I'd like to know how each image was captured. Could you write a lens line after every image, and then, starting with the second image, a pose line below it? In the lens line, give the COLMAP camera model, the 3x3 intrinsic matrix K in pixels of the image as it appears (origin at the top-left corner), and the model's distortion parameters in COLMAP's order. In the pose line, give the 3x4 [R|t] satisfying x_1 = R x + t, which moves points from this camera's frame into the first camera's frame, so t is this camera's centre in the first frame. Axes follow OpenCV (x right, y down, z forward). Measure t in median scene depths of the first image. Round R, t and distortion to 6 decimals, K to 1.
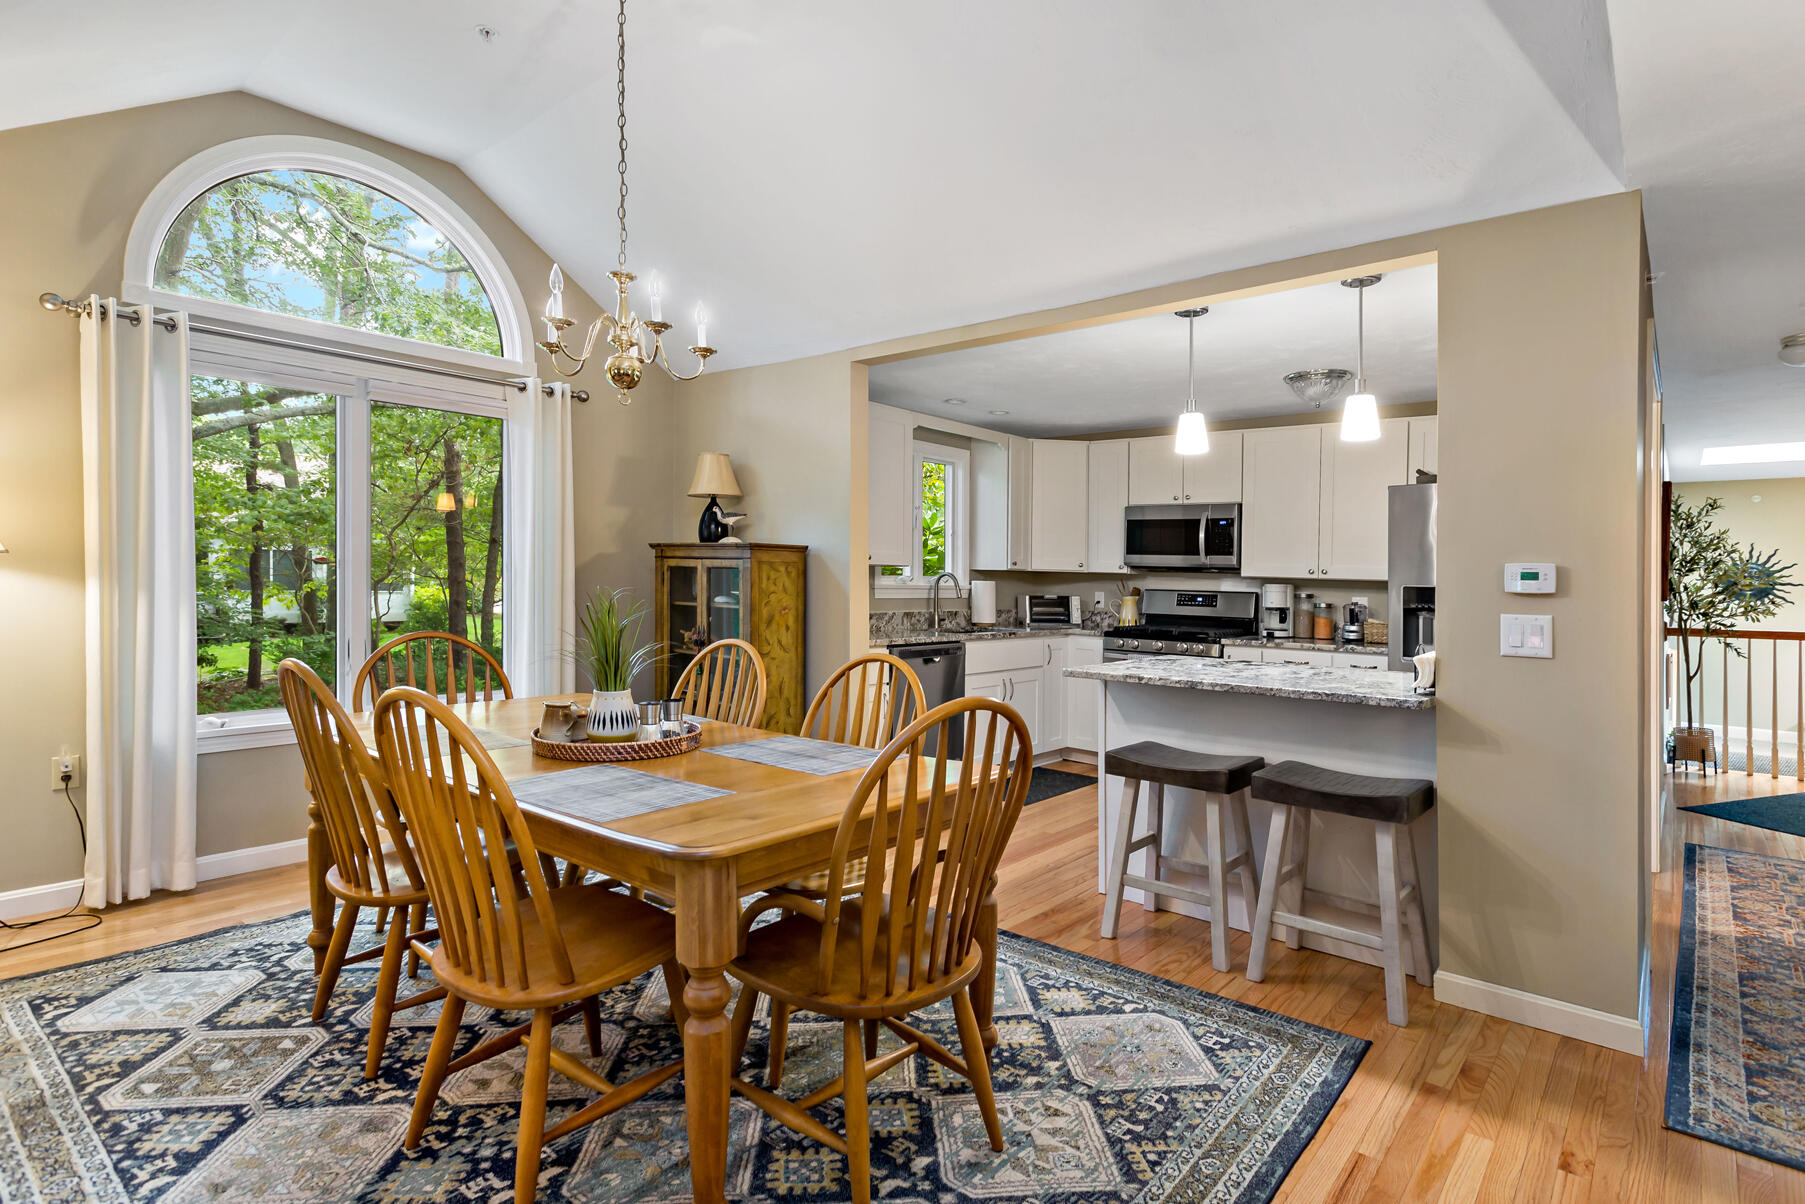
lens RADIAL K [[911.2, 0, 924.9], [0, 911.2, 549.3], [0, 0, 1]] dist [-0.003295, 0.002116]
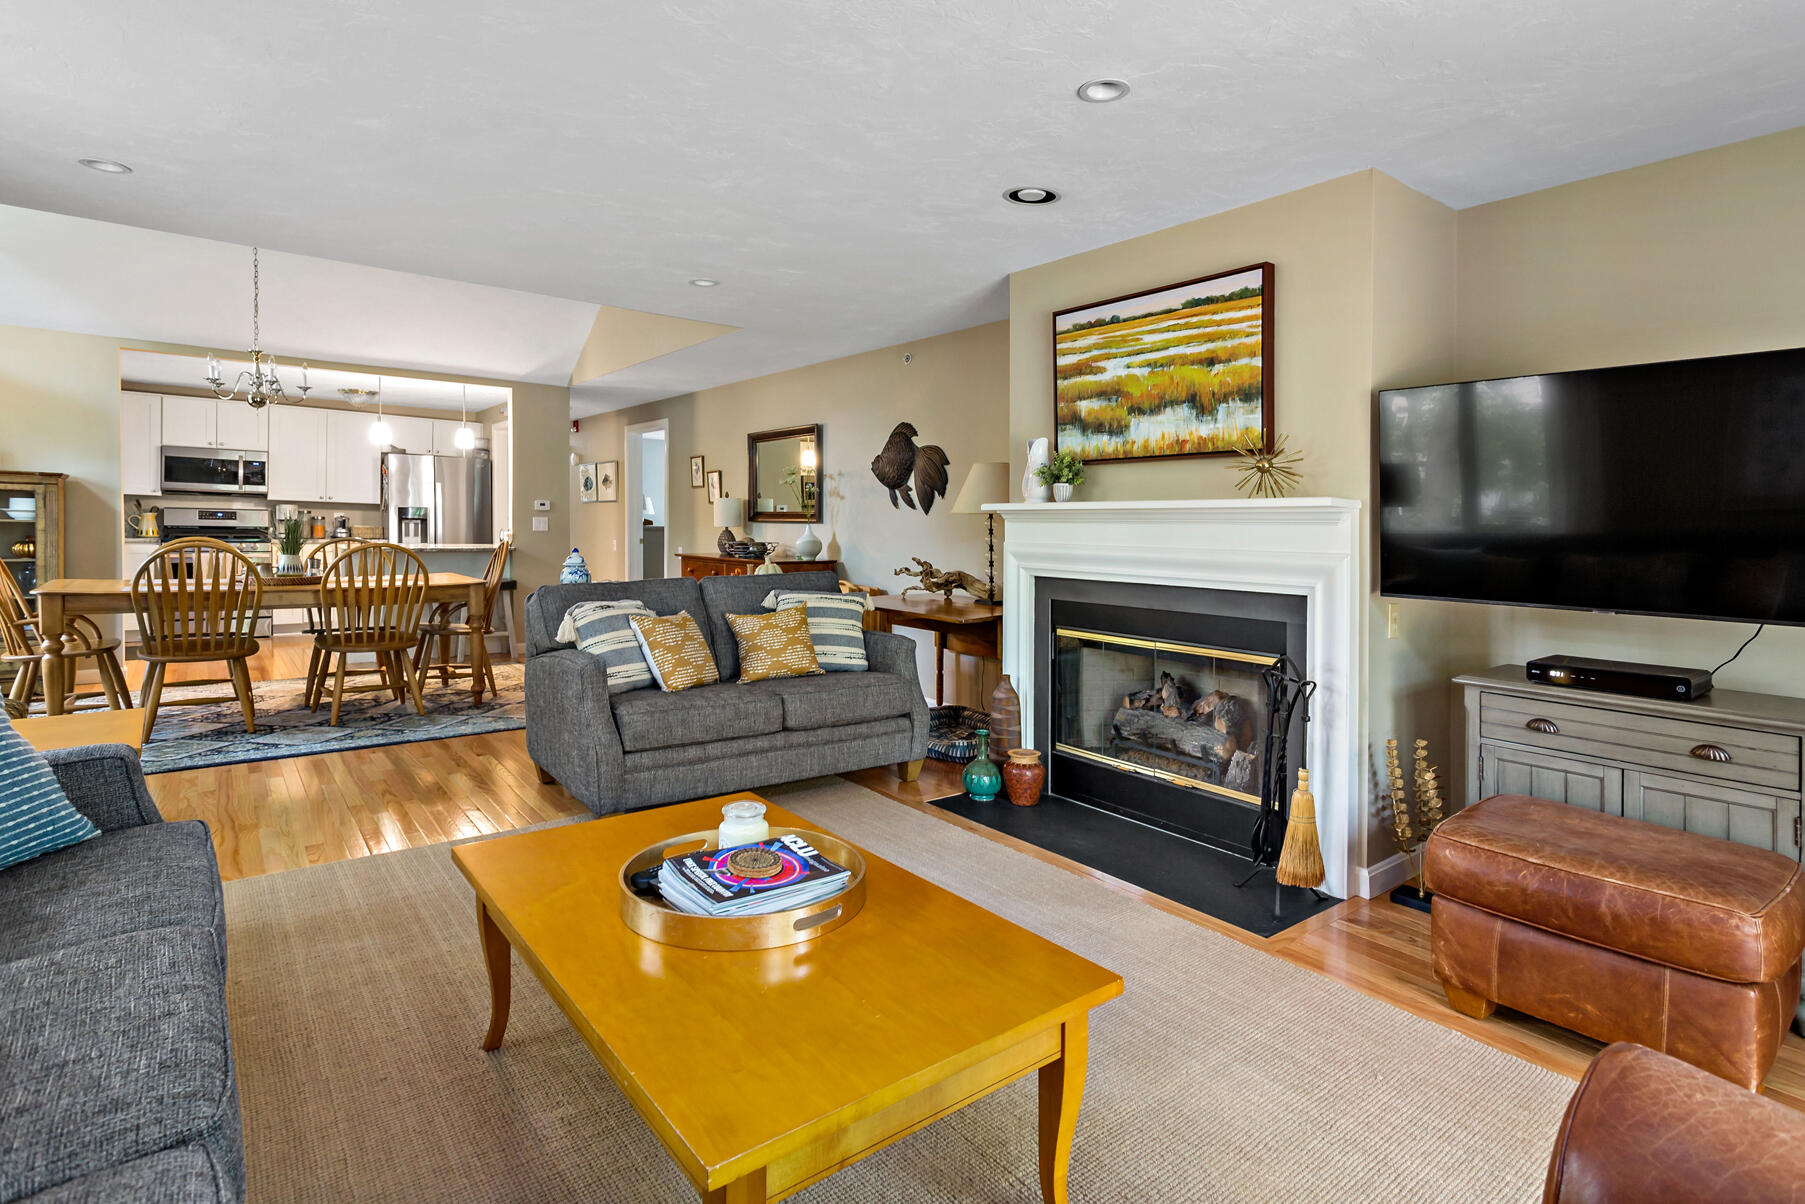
lens RADIAL K [[911.2, 0, 932.8], [0, 911.2, 542.4], [0, 0, 1]] dist [-0.003295, 0.002116]
pose [[0.197553, -0.034921, 0.979670, -0.968917], [-0.046909, 0.997884, 0.045030, -0.020435], [-0.979169, -0.054851, 0.195497, -0.418841]]
